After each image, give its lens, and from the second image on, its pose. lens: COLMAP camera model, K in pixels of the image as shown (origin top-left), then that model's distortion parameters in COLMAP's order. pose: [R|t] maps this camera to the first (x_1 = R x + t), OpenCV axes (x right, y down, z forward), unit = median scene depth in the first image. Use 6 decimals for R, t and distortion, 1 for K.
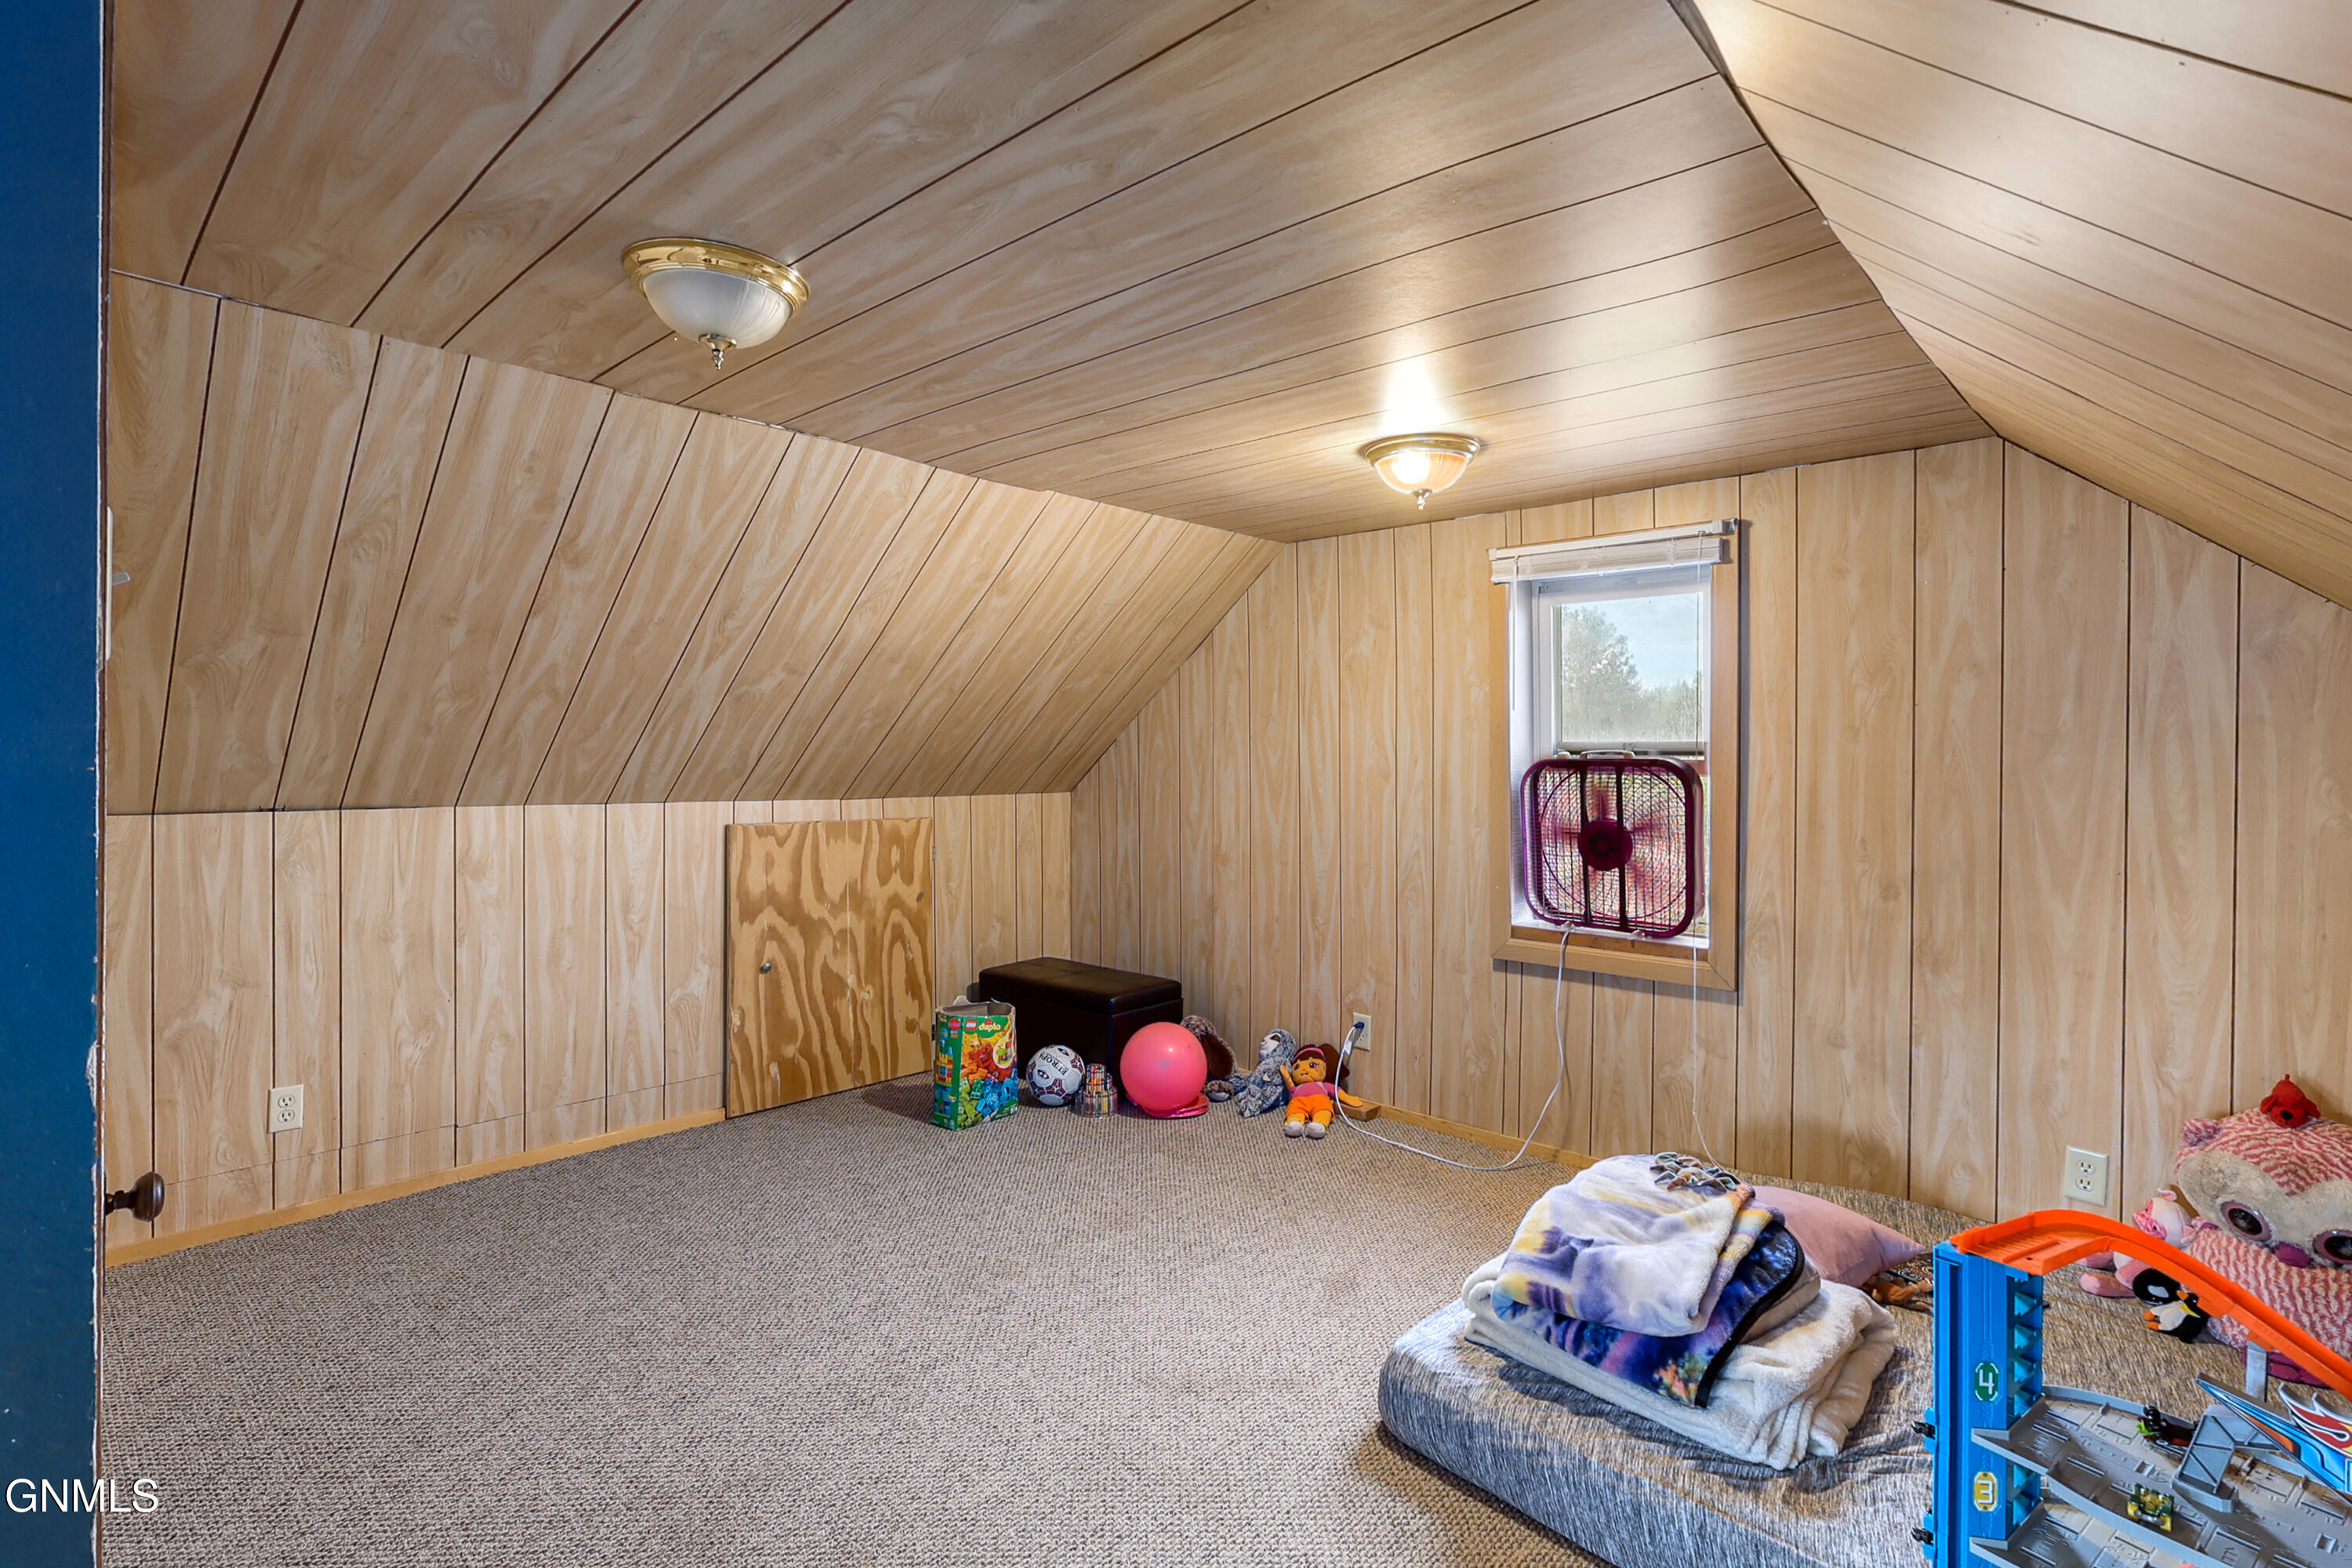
lens RADIAL K [[1136.0, 0, 1170.2], [0, 1136.0, 734.9], [0, 0, 1]] dist [-0.001561, -0.000418]
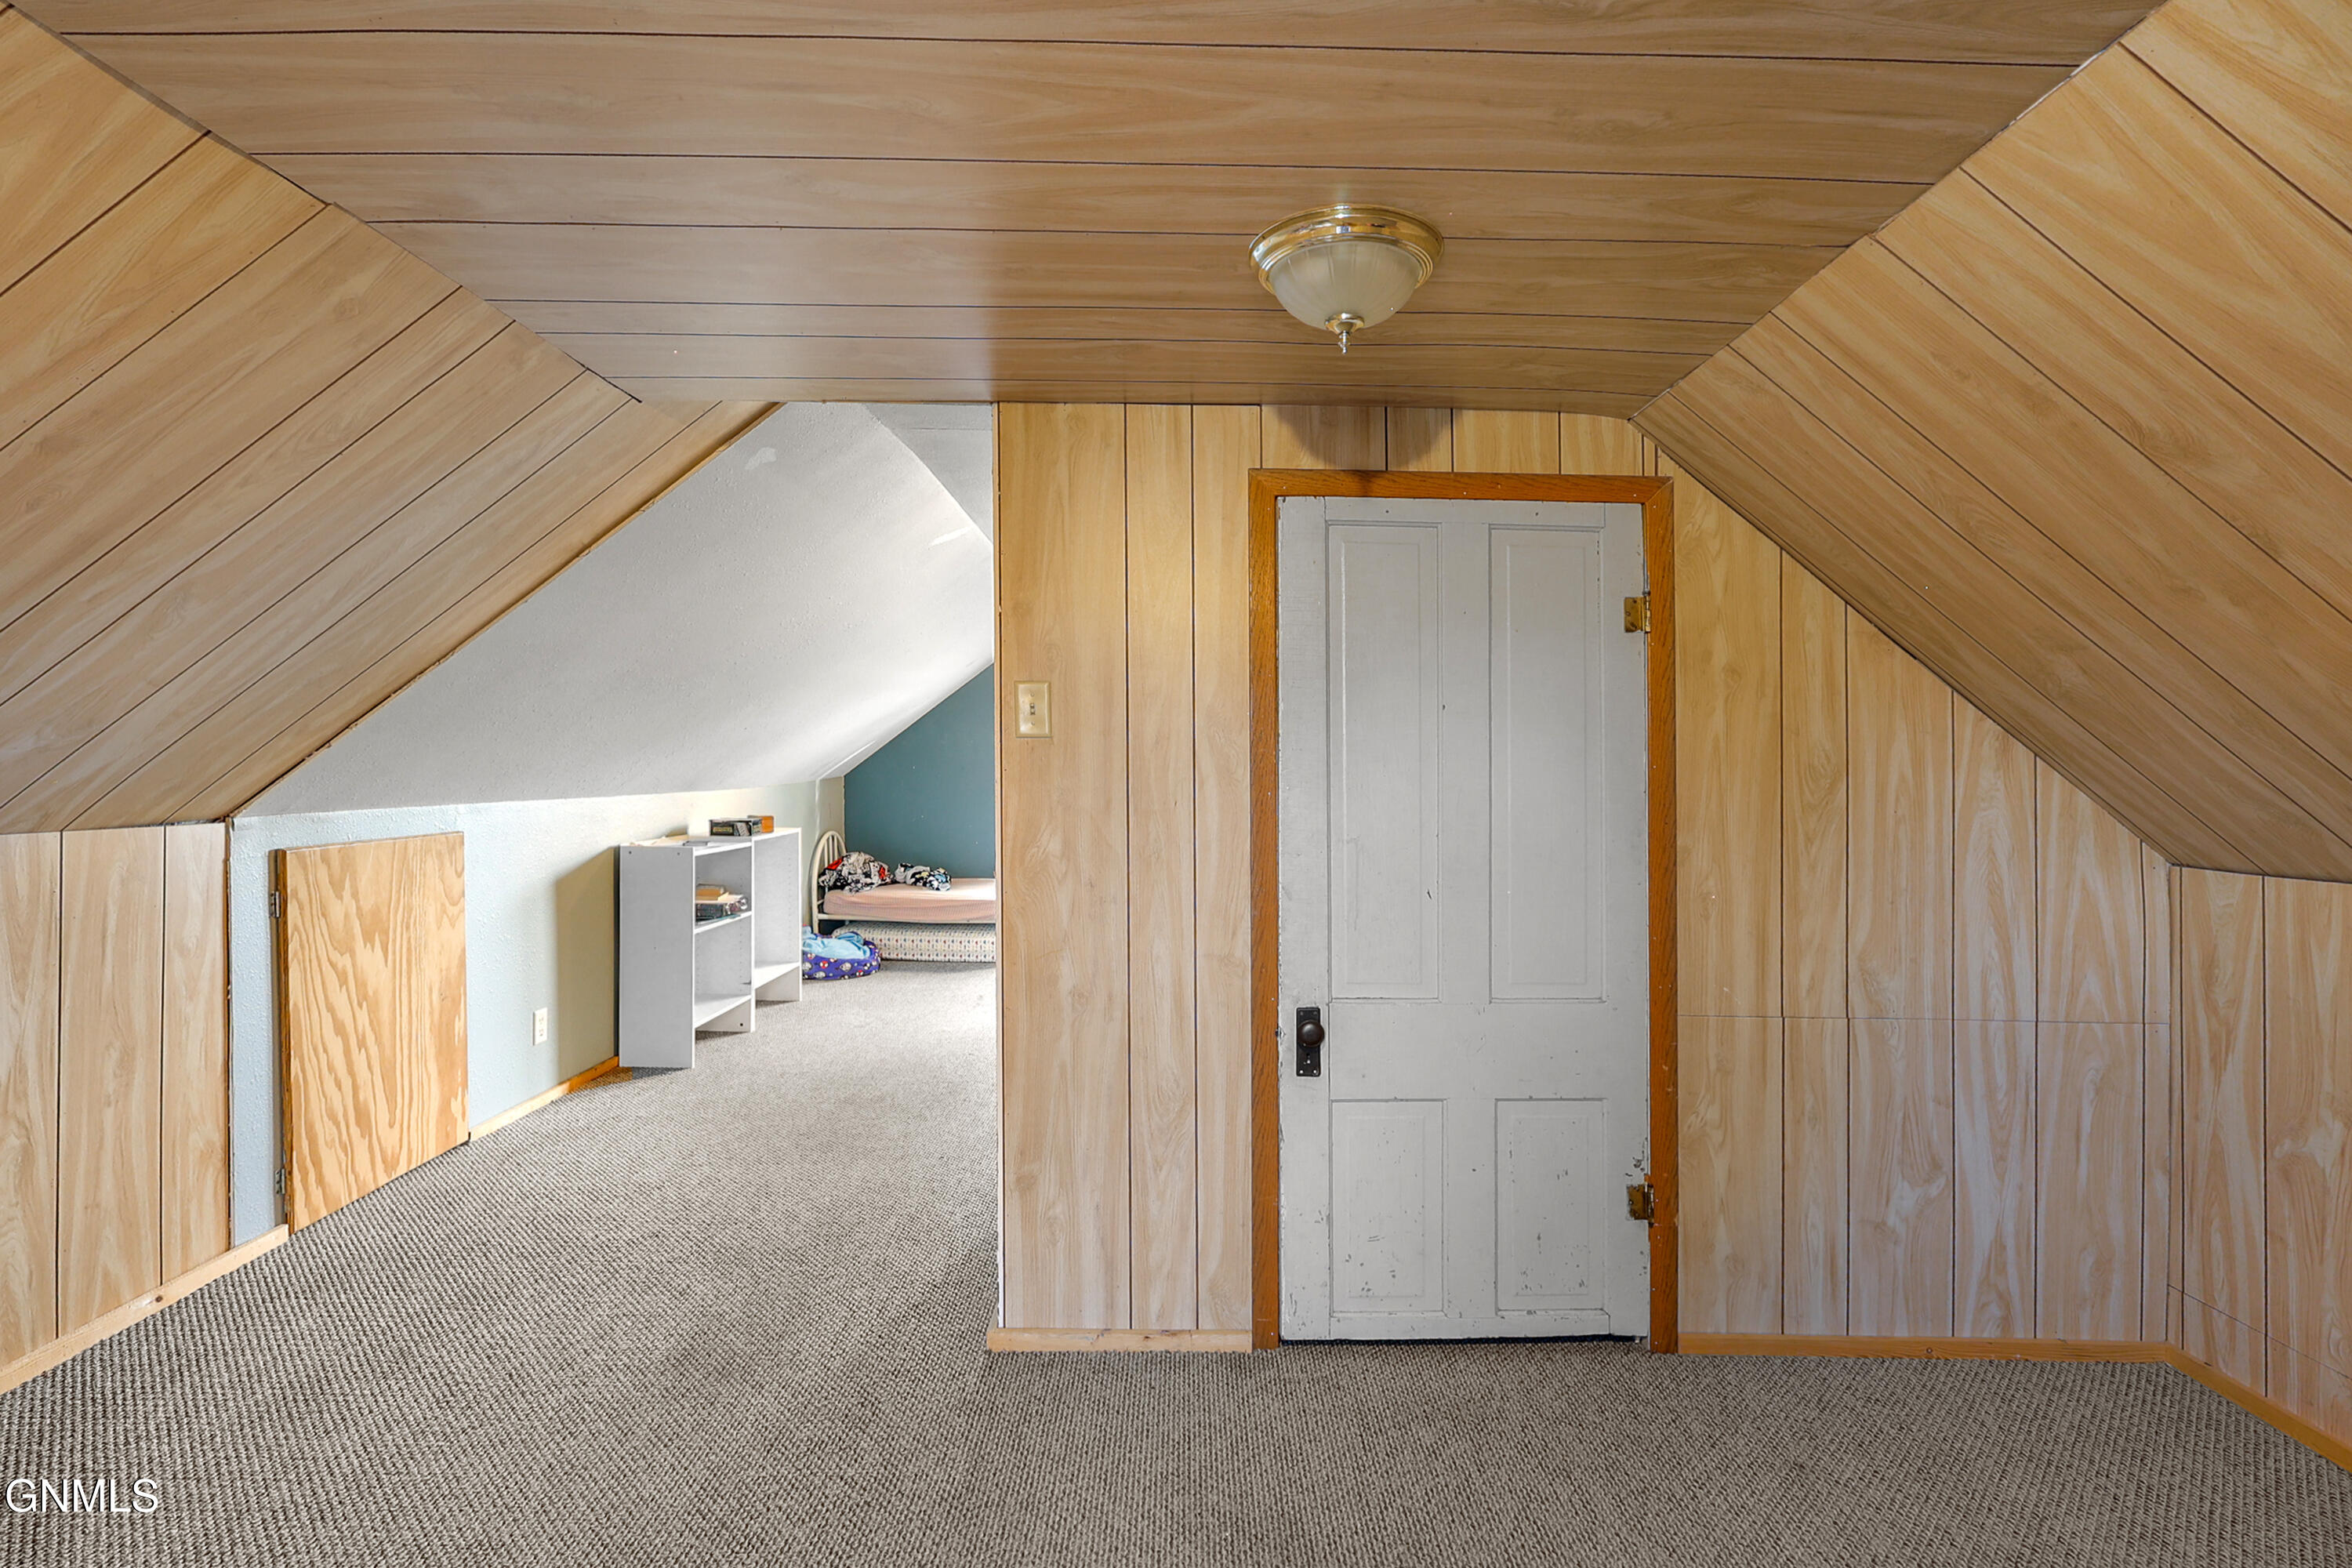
lens RADIAL K [[1049.6, 0, 1176.0], [0, 1049.6, 784.0], [0, 0, 1]] dist [-0.003902, -0.000649]
pose [[-0.709613, -0.008079, -0.704545, 0.507373], [-0.009426, 0.999954, -0.001973, 0.038688], [0.704528, 0.005240, -0.709657, 2.717032]]
